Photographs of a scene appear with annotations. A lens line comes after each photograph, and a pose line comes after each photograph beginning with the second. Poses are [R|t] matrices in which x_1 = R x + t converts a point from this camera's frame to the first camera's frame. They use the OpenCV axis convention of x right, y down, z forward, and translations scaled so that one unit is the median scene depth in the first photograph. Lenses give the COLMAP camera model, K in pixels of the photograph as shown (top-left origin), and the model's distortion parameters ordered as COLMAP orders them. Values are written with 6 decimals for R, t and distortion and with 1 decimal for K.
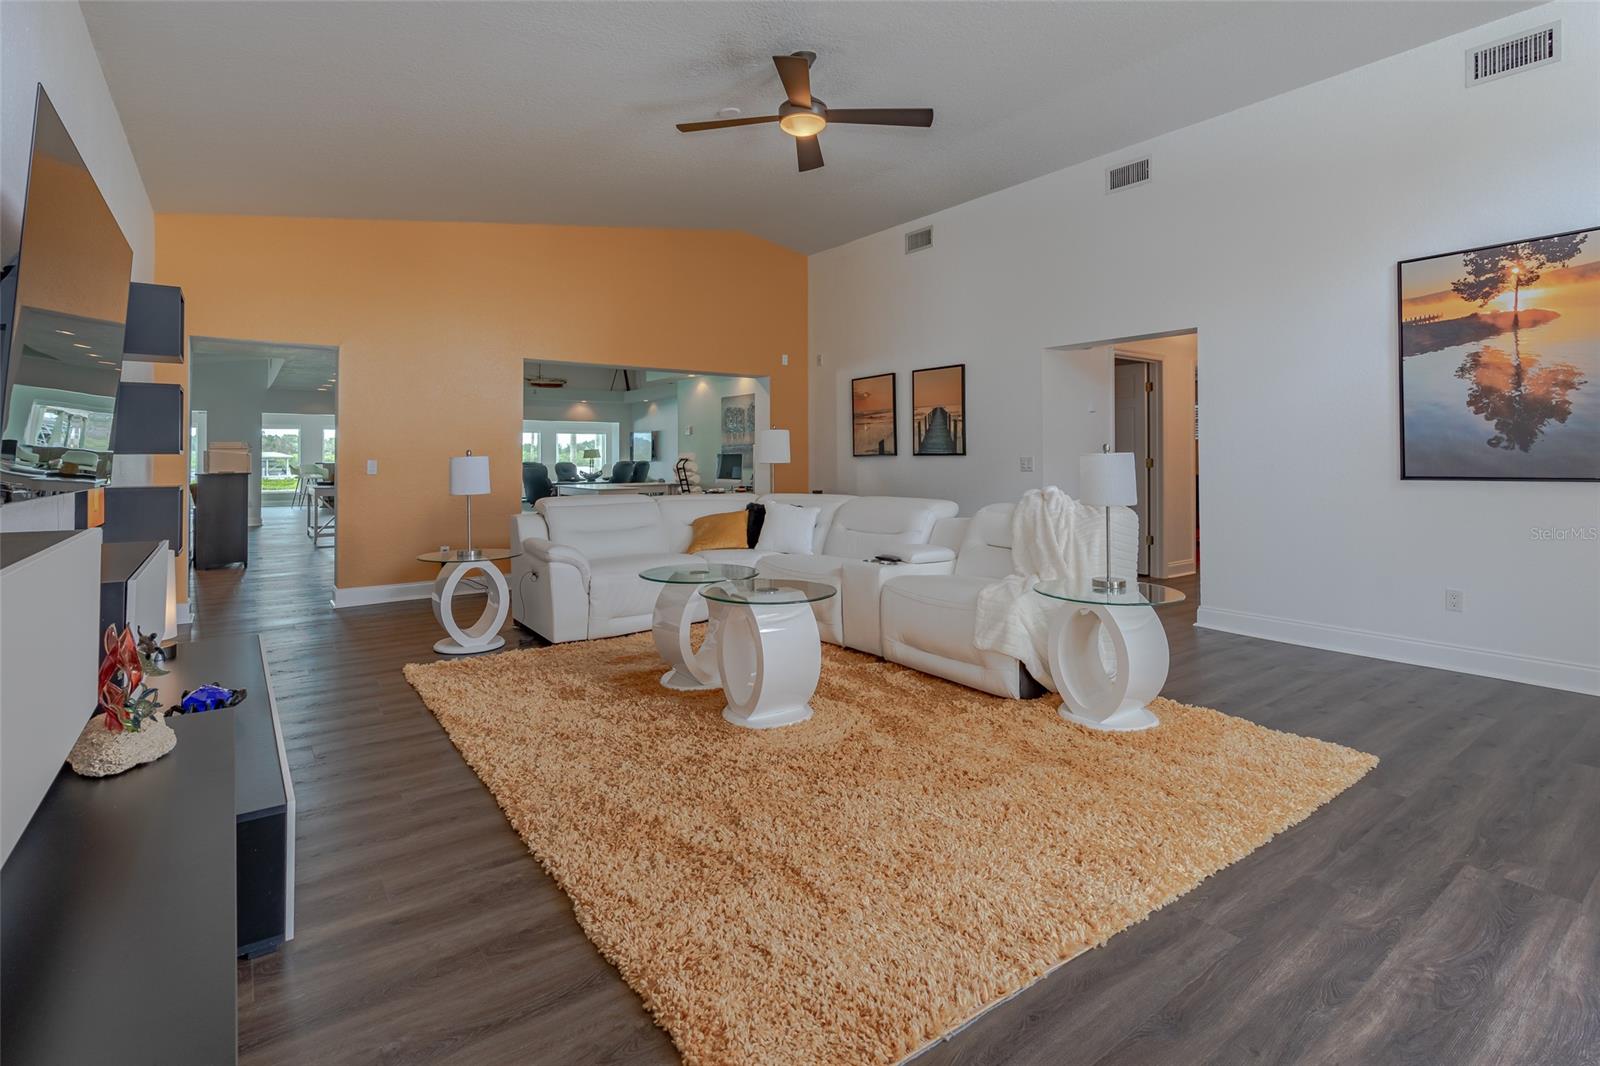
lens RADIAL K [[731.0, 0, 766.5], [0, 731.0, 445.2], [0, 0, 1]] dist [-0.005863, 0.001858]
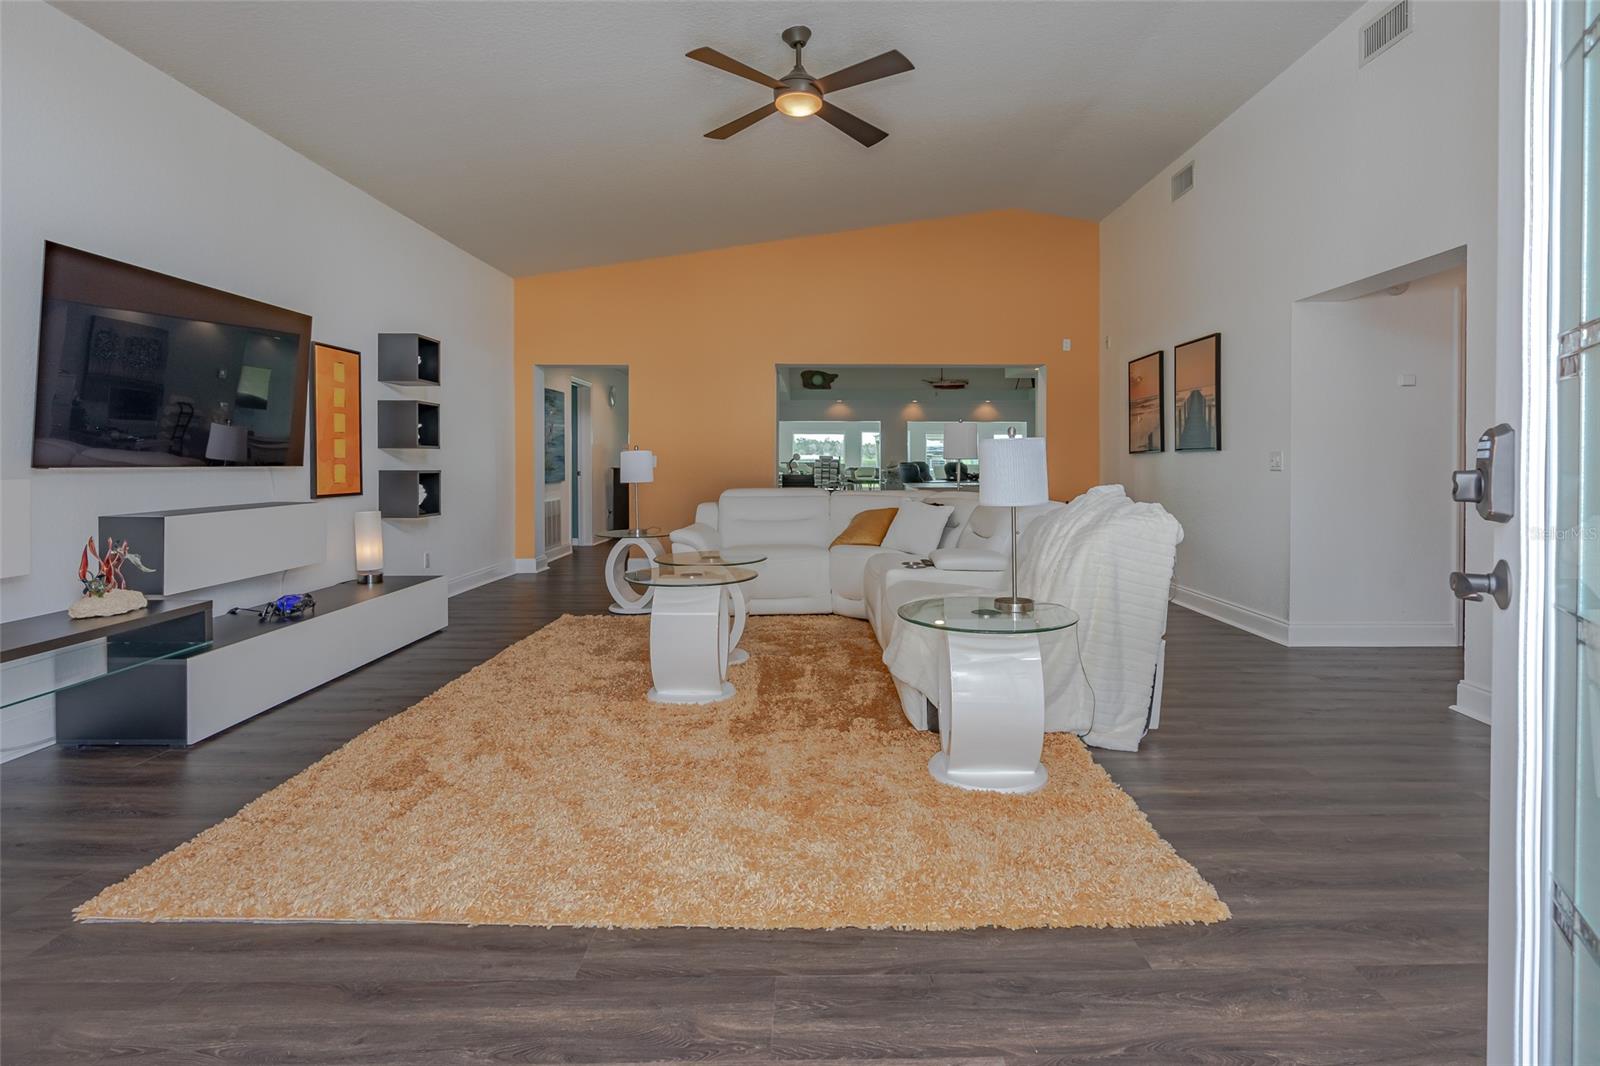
lens RADIAL K [[731.0, 0, 795.9], [0, 731.0, 462.3], [0, 0, 1]] dist [-0.005863, 0.001858]
pose [[0.831461, 0.005759, -0.555554, 0.327794], [0.005803, 0.999802, 0.019050, 0.008957], [0.555553, -0.019063, 0.831262, 0.102892]]
